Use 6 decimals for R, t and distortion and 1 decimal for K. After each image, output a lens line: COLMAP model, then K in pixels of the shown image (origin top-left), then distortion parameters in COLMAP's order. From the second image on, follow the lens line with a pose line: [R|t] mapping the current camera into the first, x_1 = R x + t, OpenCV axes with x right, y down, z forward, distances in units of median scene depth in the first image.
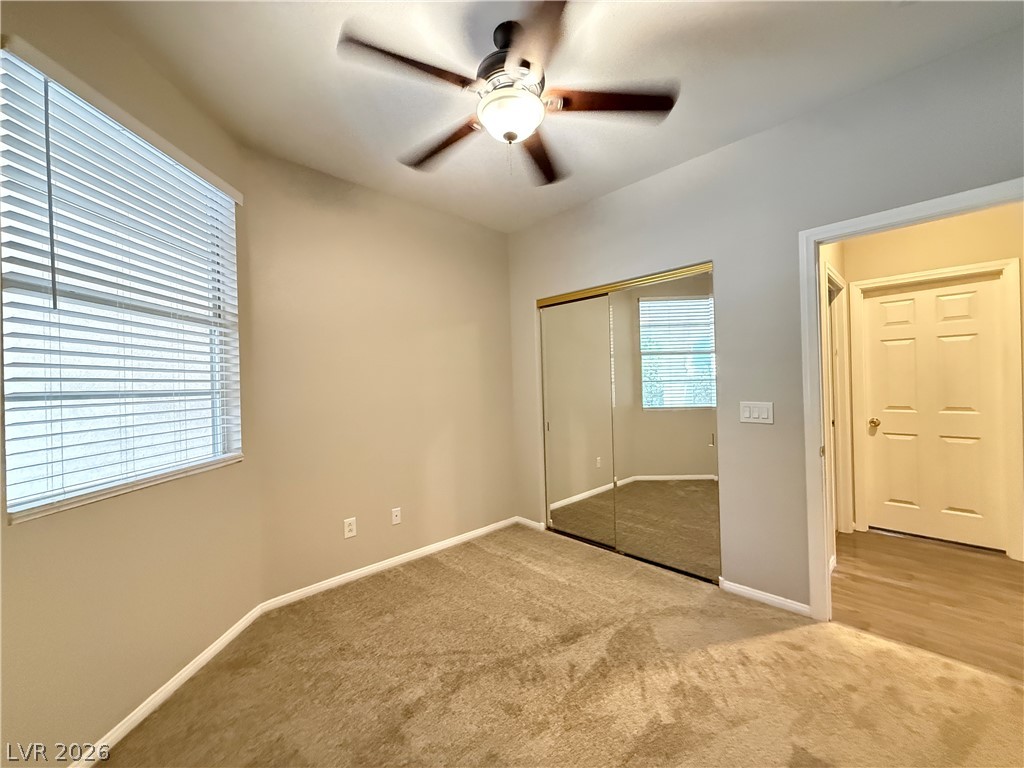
lens RADIAL K [[412.4, 0, 509.7], [0, 412.4, 386.6], [0, 0, 1]] dist [0.012192, 0.000118]
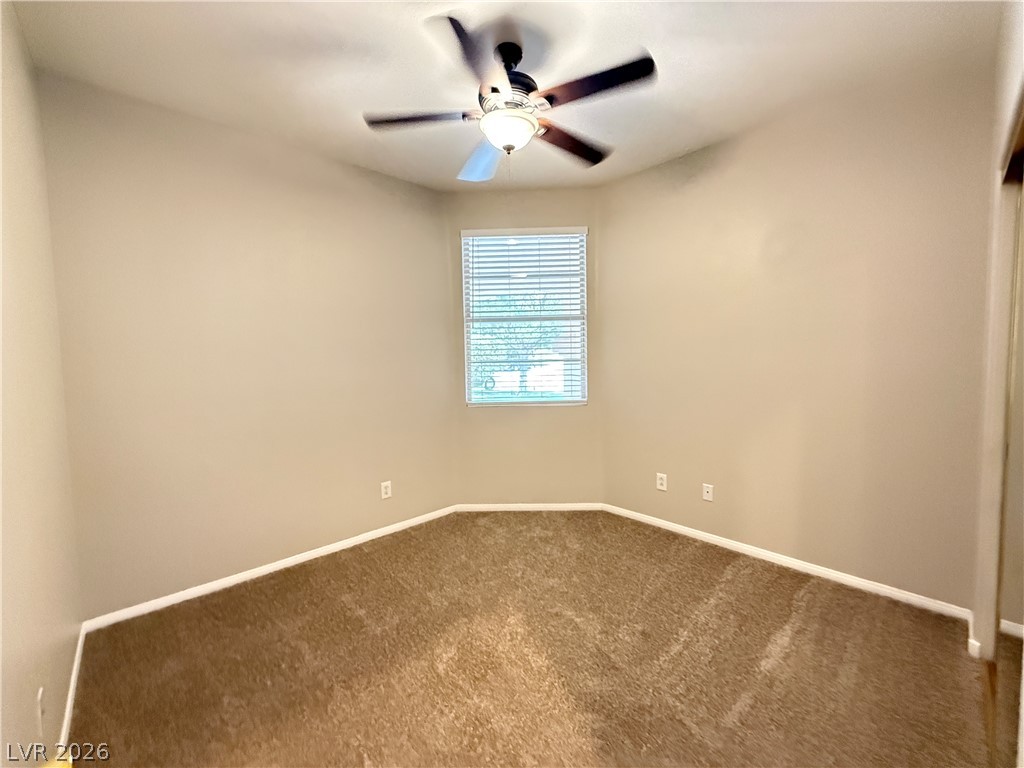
lens RADIAL K [[412.4, 0, 510.0], [0, 412.4, 382.5], [0, 0, 1]] dist [0.012192, 0.000118]
pose [[-0.026127, 0.077909, -0.996618, 0.677658], [0.016276, 0.996859, 0.077501, -0.023657], [0.999526, -0.014196, -0.027313, 0.571468]]
